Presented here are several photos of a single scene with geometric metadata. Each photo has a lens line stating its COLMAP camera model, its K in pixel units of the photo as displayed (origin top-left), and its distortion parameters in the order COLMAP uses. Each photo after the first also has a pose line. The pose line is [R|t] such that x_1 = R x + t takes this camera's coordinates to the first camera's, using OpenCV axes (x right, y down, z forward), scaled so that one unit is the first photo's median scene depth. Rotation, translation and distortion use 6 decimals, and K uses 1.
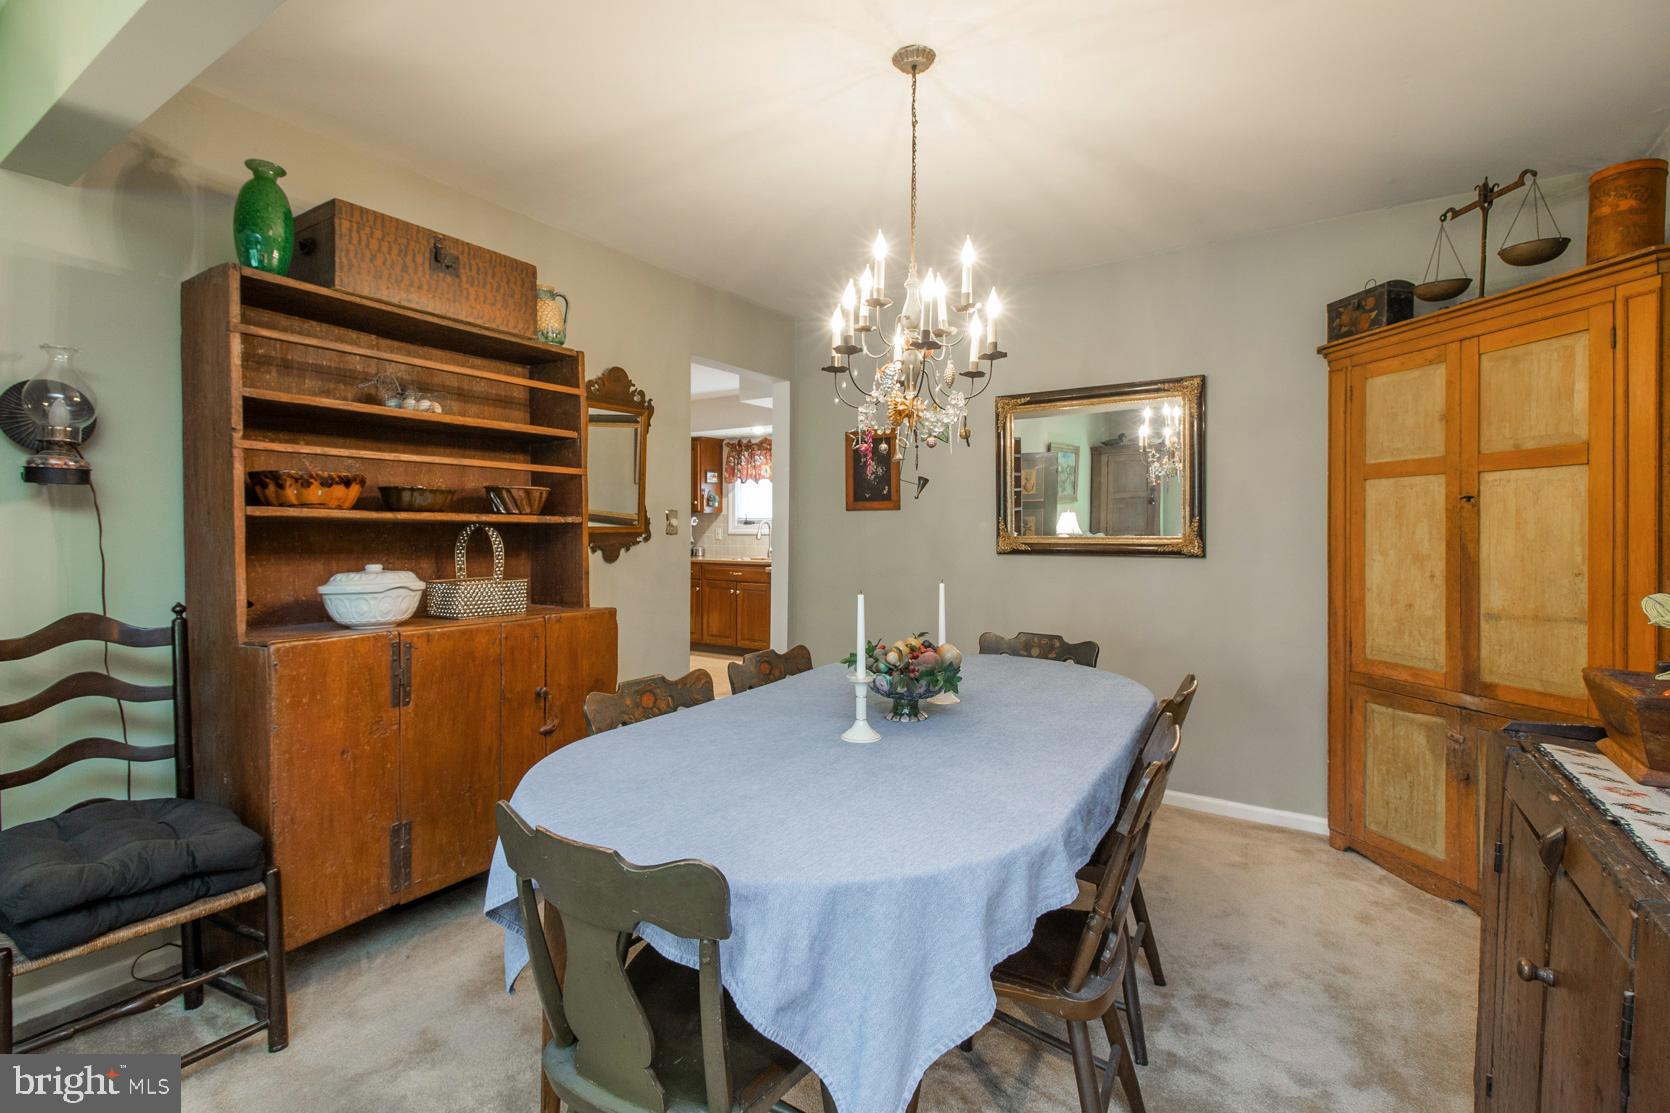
lens RADIAL K [[764.2, 0, 818.9], [0, 764.2, 531.3], [0, 0, 1]] dist [0.022276, -0.011926]
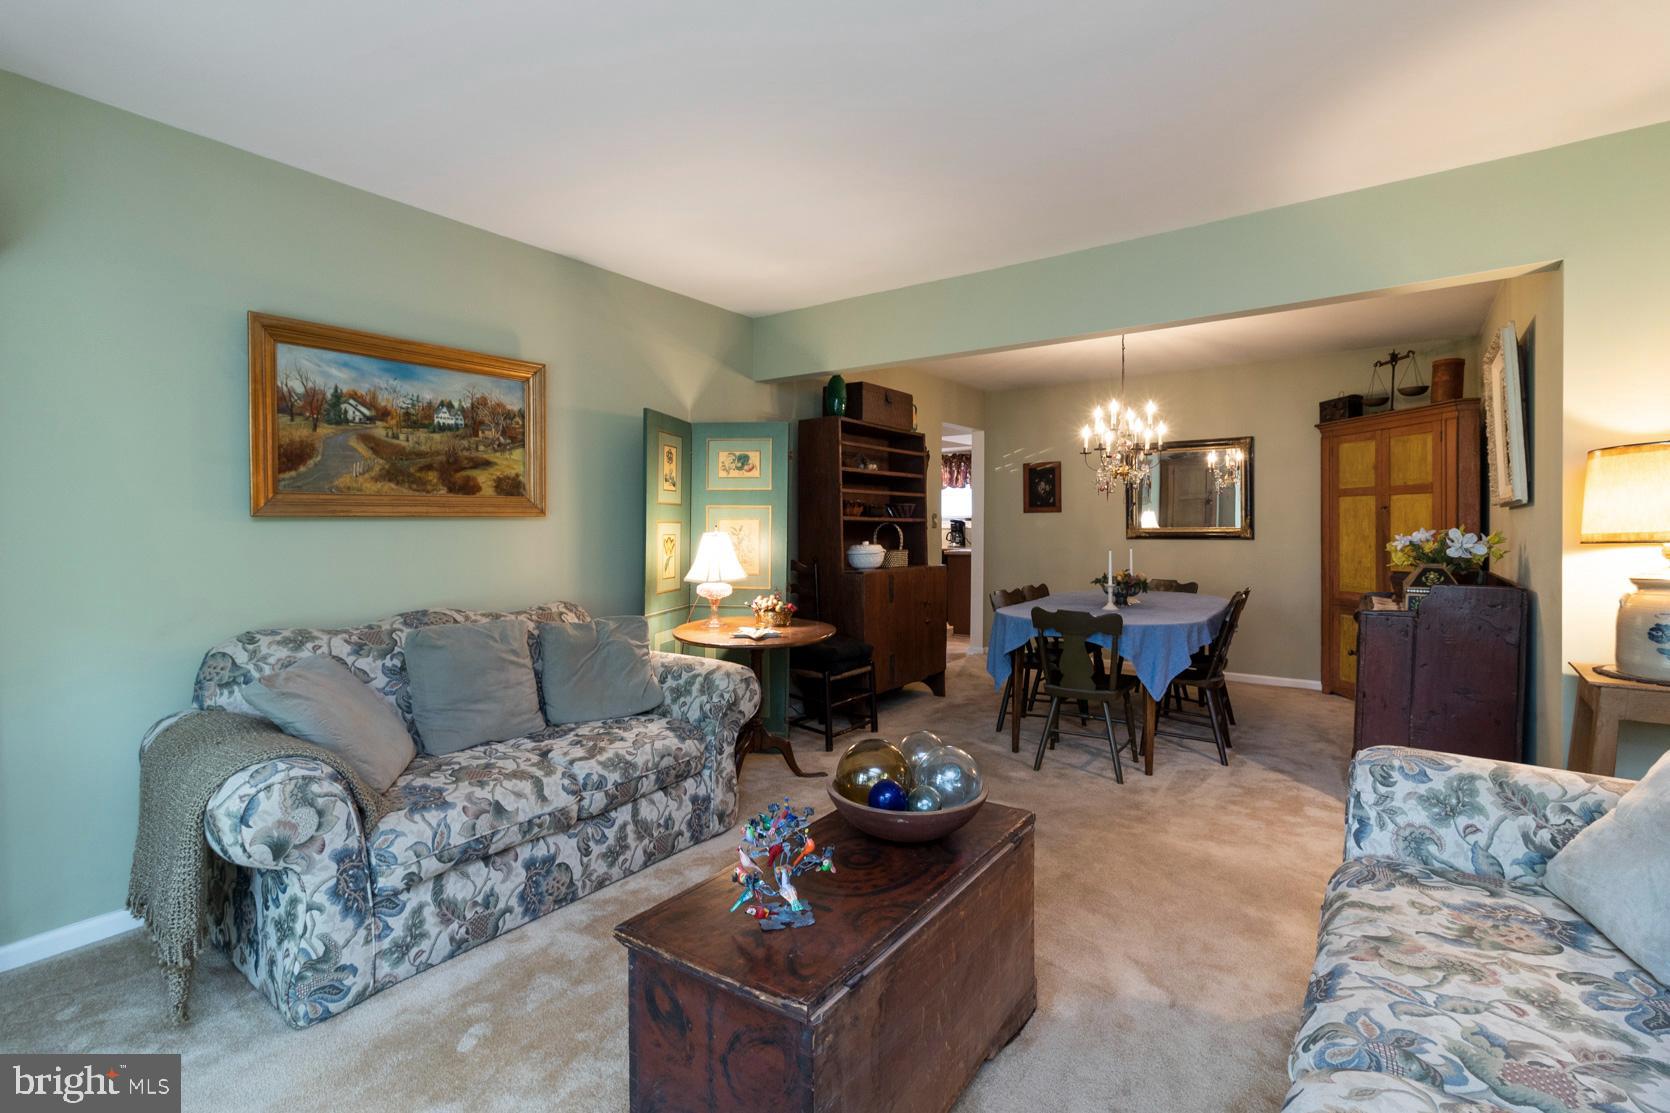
lens RADIAL K [[764.2, 0, 826.9], [0, 764.2, 529.1], [0, 0, 1]] dist [0.022276, -0.011926]
pose [[0.999225, -0.004955, -0.039055, -0.516088], [0.005029, 0.999986, 0.001799, 0.002718], [0.039046, -0.001994, 0.999235, -1.018639]]
